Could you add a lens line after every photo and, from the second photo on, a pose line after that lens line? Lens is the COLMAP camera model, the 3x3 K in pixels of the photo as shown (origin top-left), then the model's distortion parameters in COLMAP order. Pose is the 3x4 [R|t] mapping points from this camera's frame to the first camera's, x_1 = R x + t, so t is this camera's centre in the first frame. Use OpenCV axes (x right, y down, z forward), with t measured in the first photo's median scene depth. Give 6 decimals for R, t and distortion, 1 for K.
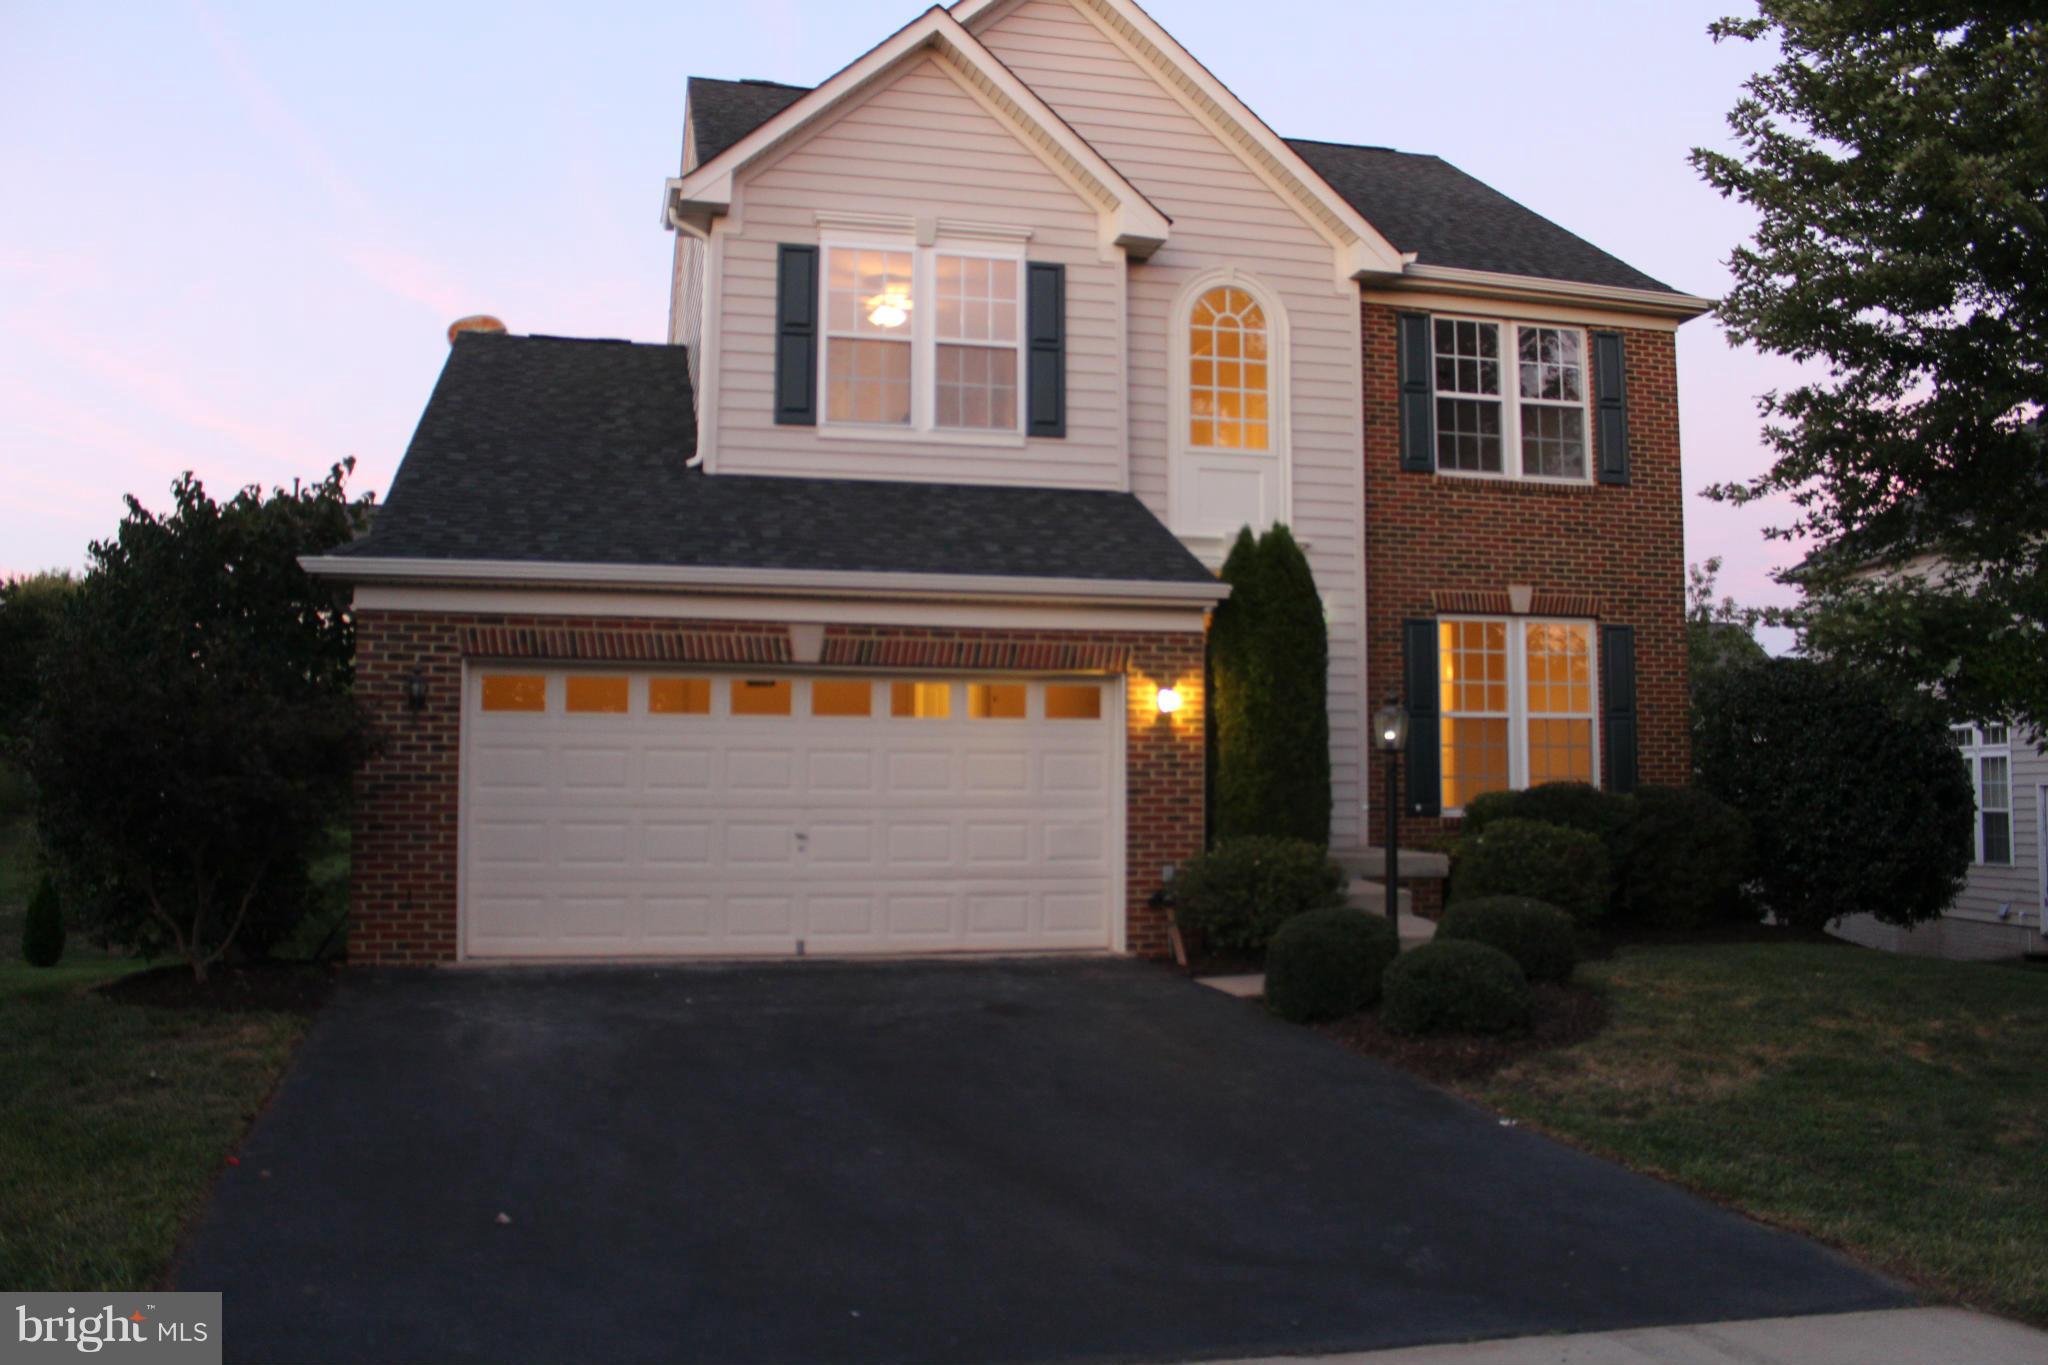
lens RADIAL K [[1697.2, 0, 1024.0], [0, 1697.2, 682.5], [0, 0, 1]] dist [-0.144428, 0.129037]
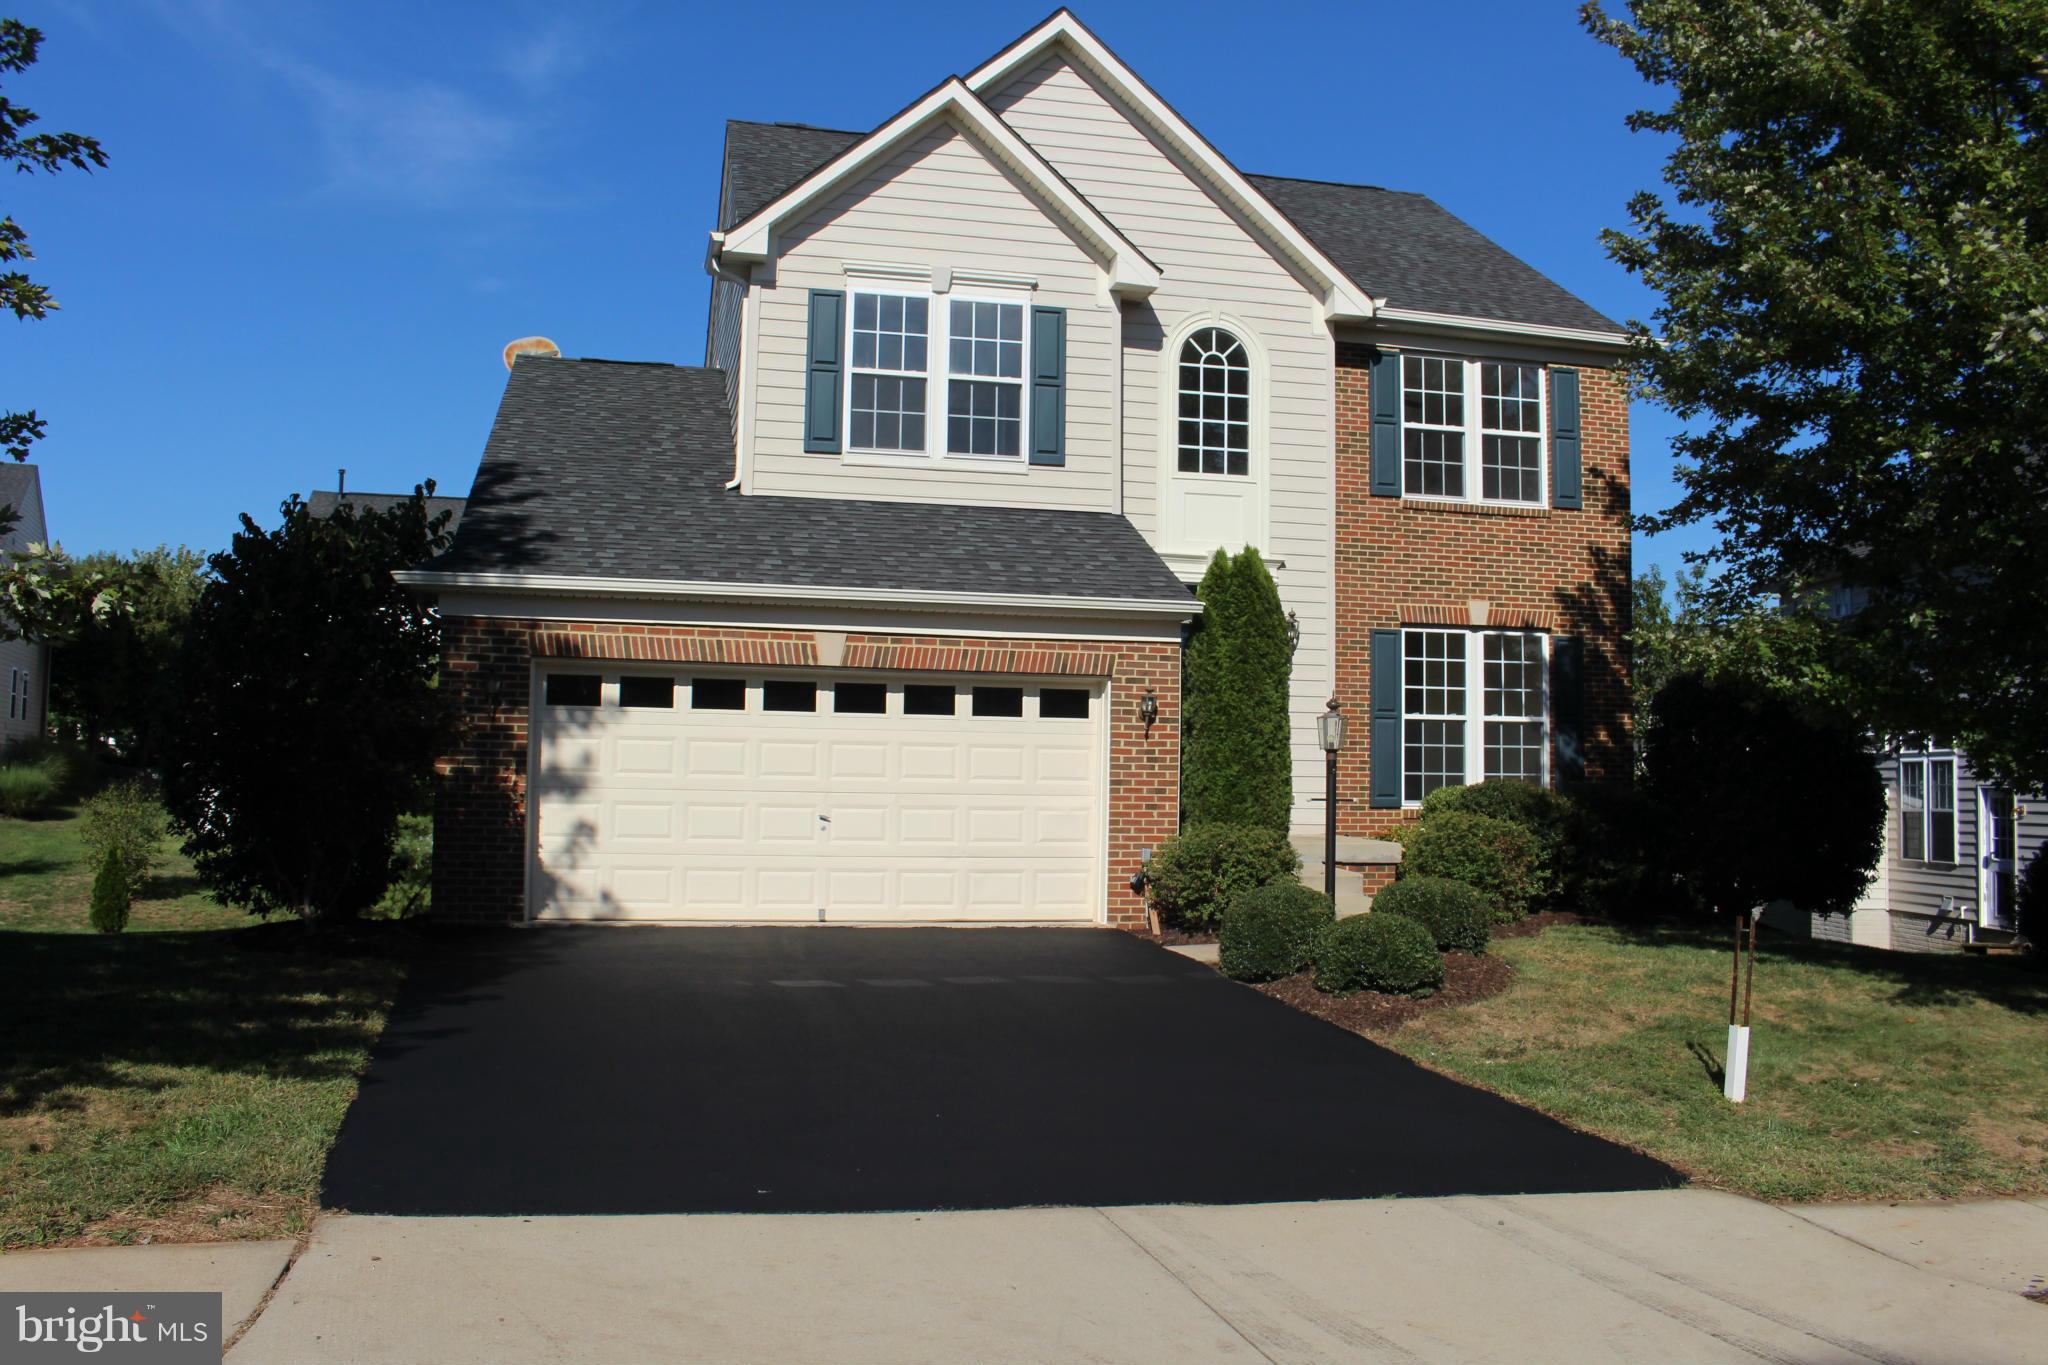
lens RADIAL K [[1697.2, 0, 1024.0], [0, 1697.2, 682.5], [0, 0, 1]] dist [-0.144428, 0.129037]
pose [[0.999811, 0.012376, -0.014986, 0.018755], [-0.012286, 0.999906, 0.006105, -0.008633], [0.015060, -0.005920, 0.999869, -0.133852]]
